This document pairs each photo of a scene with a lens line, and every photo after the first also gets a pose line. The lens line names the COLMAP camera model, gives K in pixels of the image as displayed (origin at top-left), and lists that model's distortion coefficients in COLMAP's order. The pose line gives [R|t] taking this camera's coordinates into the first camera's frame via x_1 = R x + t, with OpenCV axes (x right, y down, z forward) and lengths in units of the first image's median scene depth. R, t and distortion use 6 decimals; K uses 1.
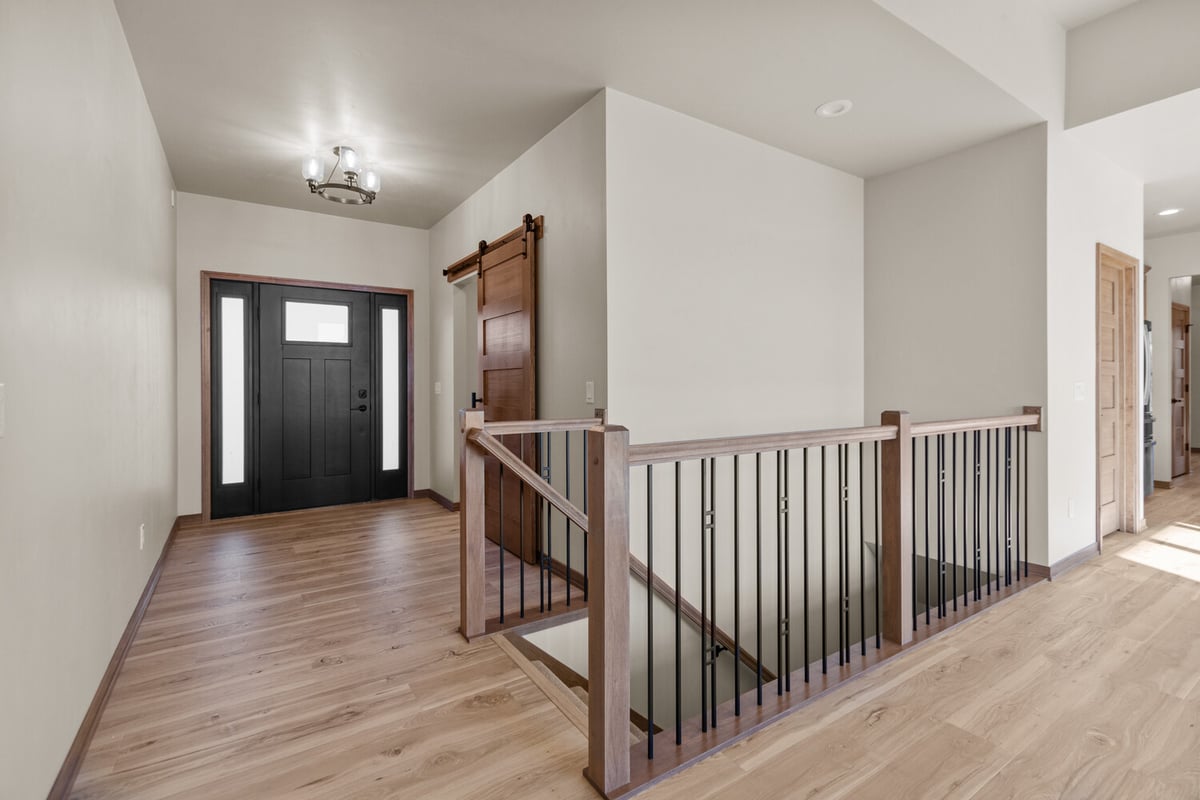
lens RADIAL K [[545.2, 0, 603.8], [0, 545.2, 398.0], [0, 0, 1]] dist [0.004873, -0.001220]
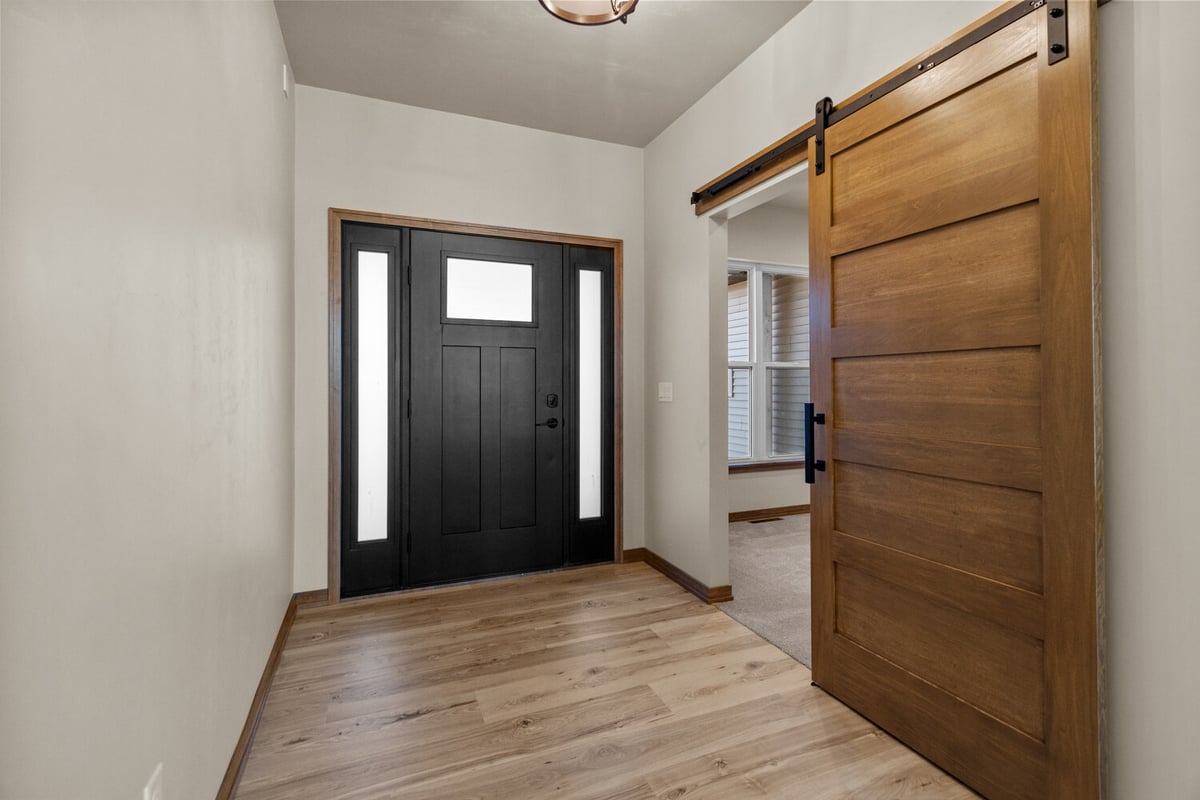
lens RADIAL K [[545.2, 0, 600.2], [0, 545.2, 401.2], [0, 0, 1]] dist [0.004873, -0.001220]
pose [[0.980965, 0.007620, -0.194033, -0.280216], [-0.006999, 0.999968, 0.003886, -0.010514], [0.194056, -0.002454, 0.980987, 0.405175]]
